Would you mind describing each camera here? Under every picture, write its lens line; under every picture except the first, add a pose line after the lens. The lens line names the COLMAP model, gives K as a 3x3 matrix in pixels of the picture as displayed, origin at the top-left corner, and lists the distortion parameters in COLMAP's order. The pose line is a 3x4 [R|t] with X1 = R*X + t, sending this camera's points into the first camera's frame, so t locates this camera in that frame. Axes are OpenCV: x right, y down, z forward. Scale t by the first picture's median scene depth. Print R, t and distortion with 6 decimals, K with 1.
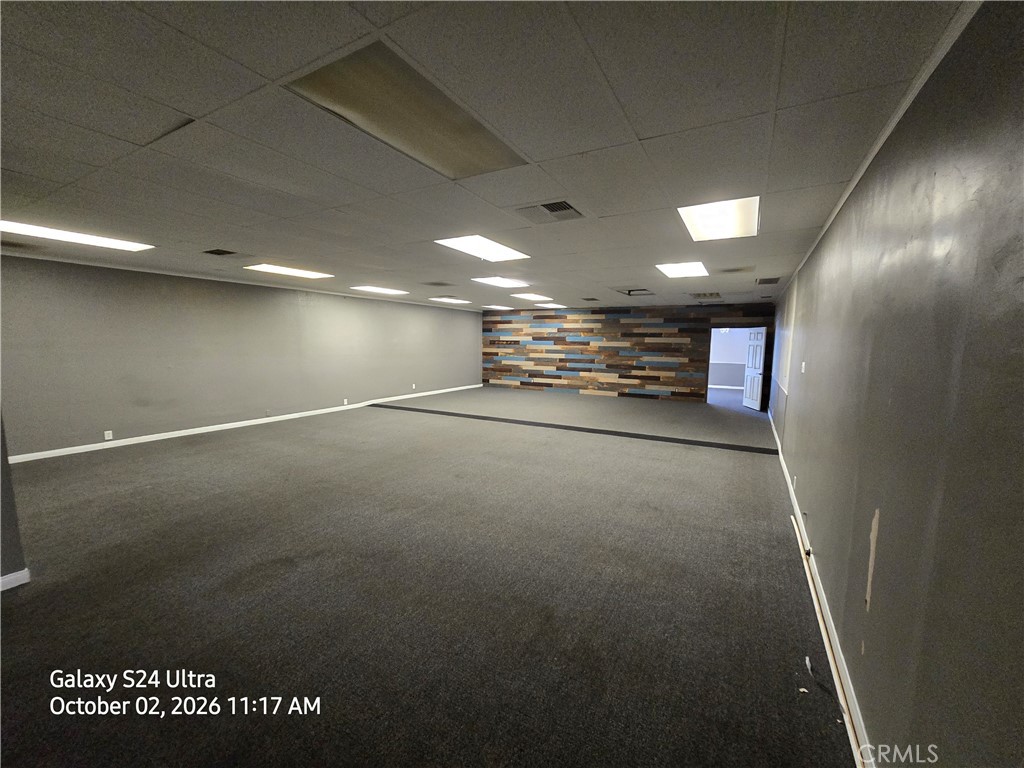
lens RADIAL K [[419.2, 0, 512.0], [0, 419.2, 384.0], [0, 0, 1]] dist [-0.003683, -0.000356]
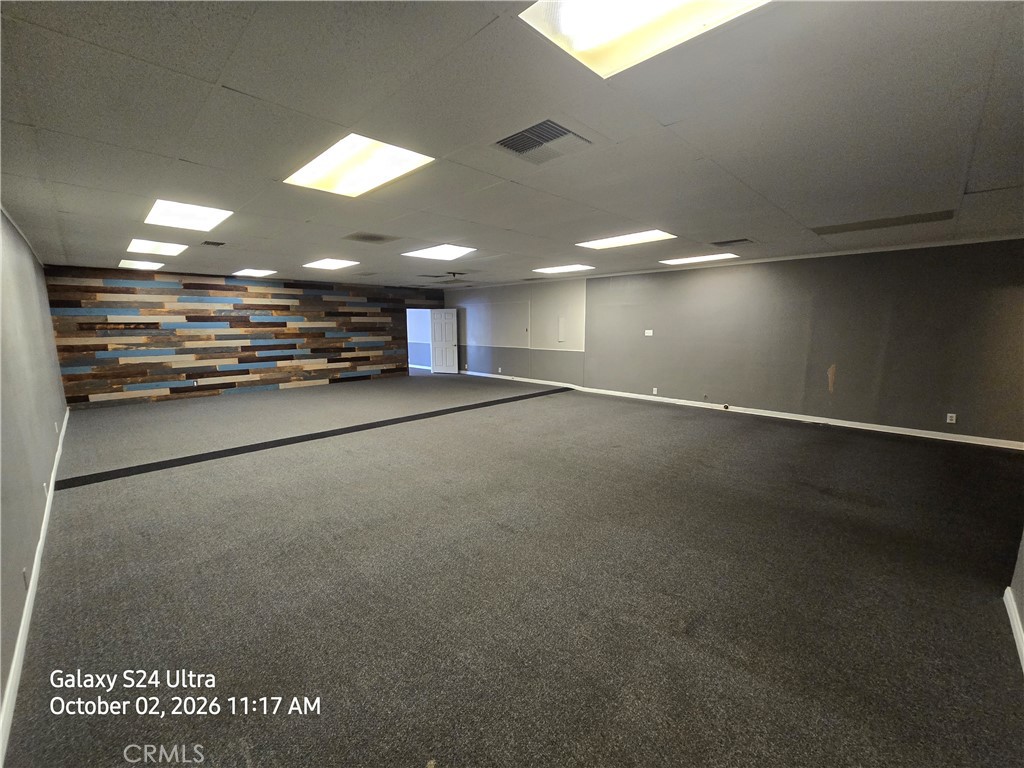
lens RADIAL K [[419.2, 0, 512.0], [0, 419.2, 384.0], [0, 0, 1]] dist [-0.003683, -0.000356]
pose [[0.268578, -0.154273, 0.950824, -0.471871], [0.105303, 0.985878, 0.130216, -0.043094], [-0.957485, 0.065152, 0.281031, 0.366279]]
